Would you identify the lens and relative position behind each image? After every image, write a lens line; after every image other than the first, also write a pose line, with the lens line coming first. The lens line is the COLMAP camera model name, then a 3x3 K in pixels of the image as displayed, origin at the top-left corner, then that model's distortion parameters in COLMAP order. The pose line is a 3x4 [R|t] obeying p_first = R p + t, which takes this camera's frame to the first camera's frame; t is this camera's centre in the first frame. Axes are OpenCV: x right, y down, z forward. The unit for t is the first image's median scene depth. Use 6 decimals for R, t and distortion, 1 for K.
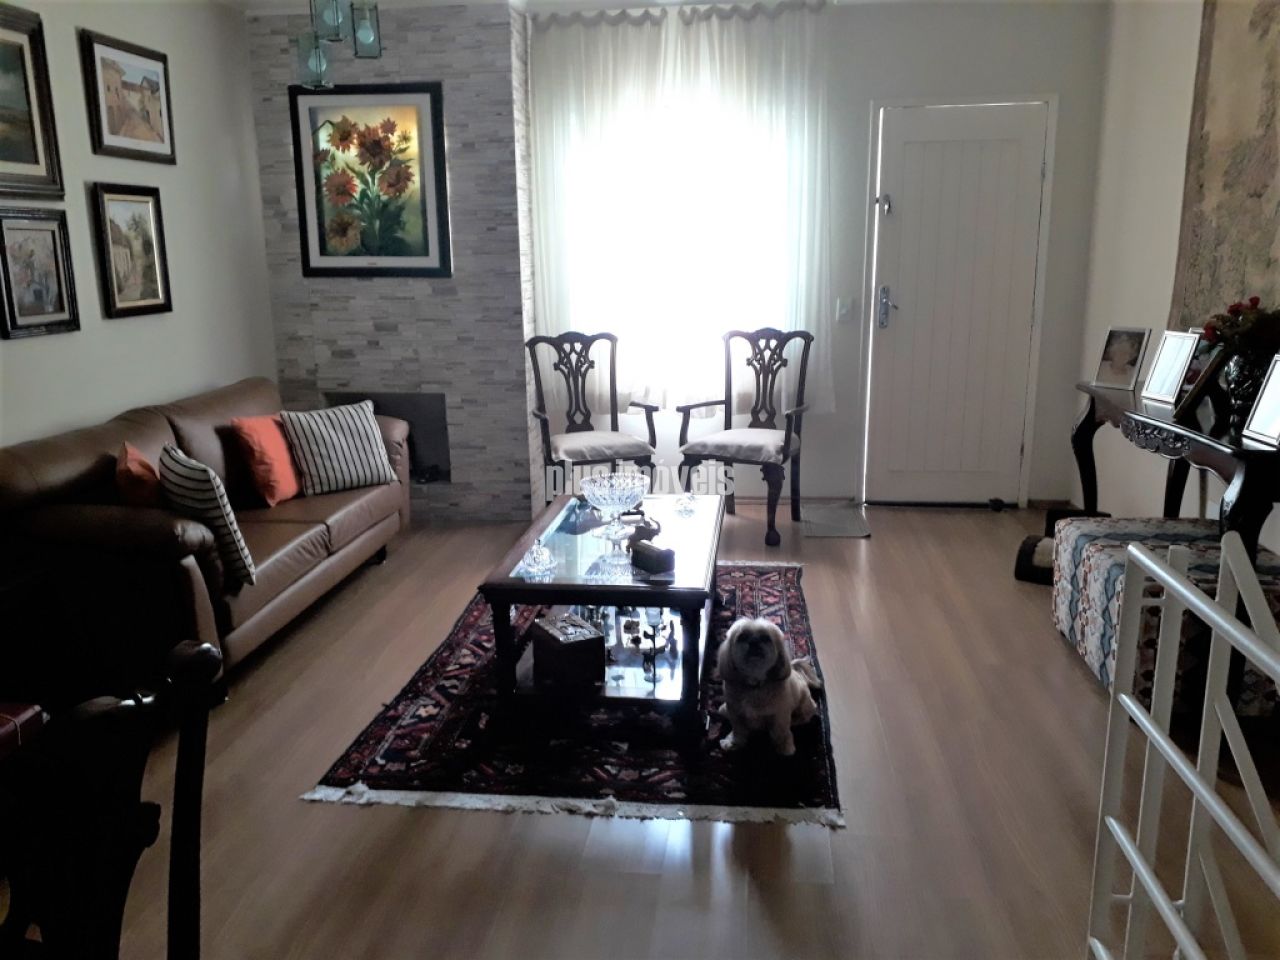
lens RADIAL K [[1020.1, 0, 638.1], [0, 1020.1, 470.2], [0, 0, 1]] dist [0.066717, -0.108882]
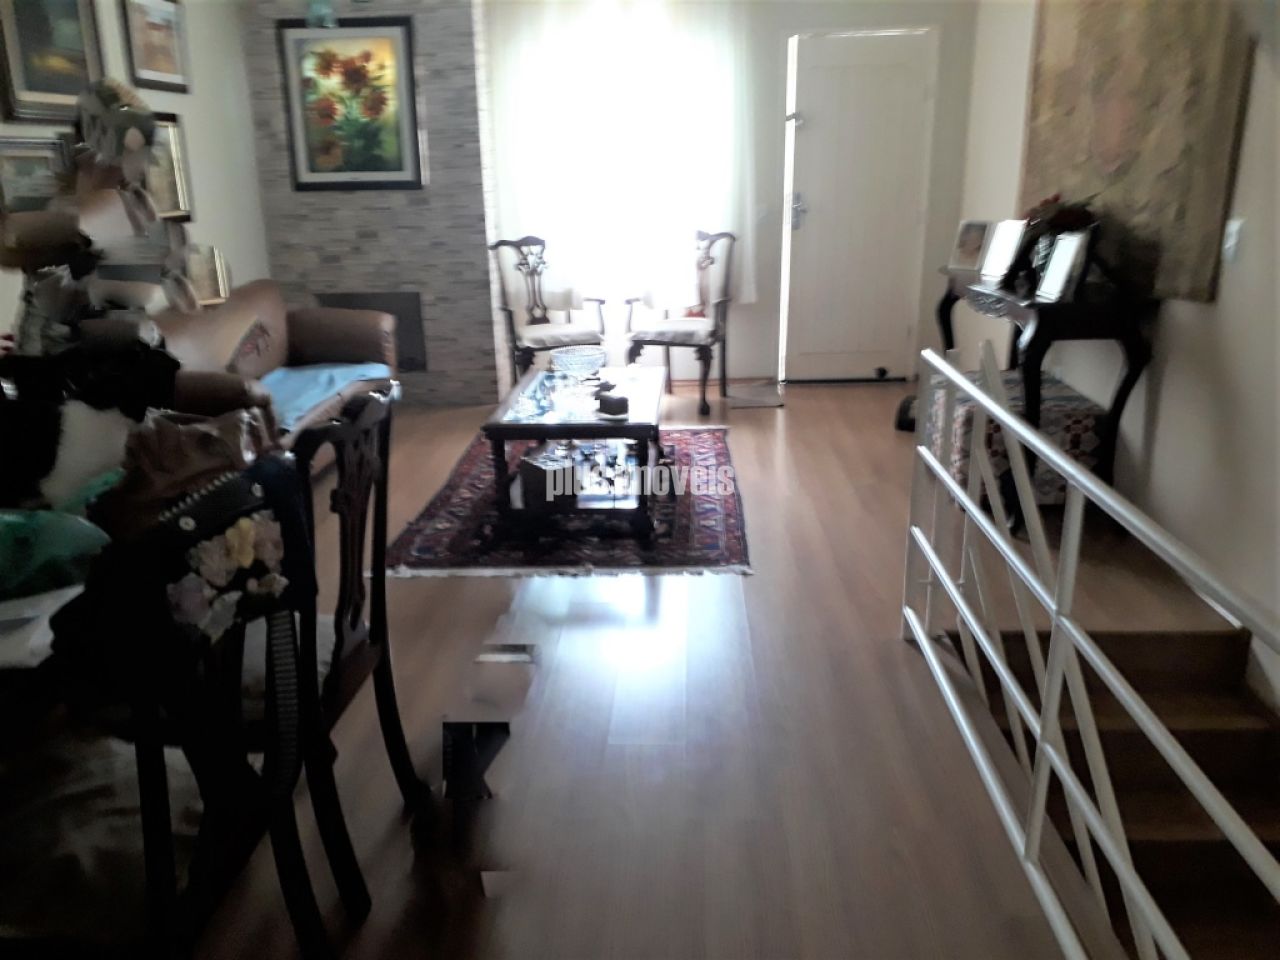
lens RADIAL K [[1020.1, 0, 645.3], [0, 1020.1, 487.4], [0, 0, 1]] dist [0.066717, -0.108882]
pose [[0.997286, -0.032042, 0.066293, -0.020247], [0.025785, 0.995316, 0.093170, 0.044390], [-0.068968, -0.091208, 0.993441, -0.198052]]
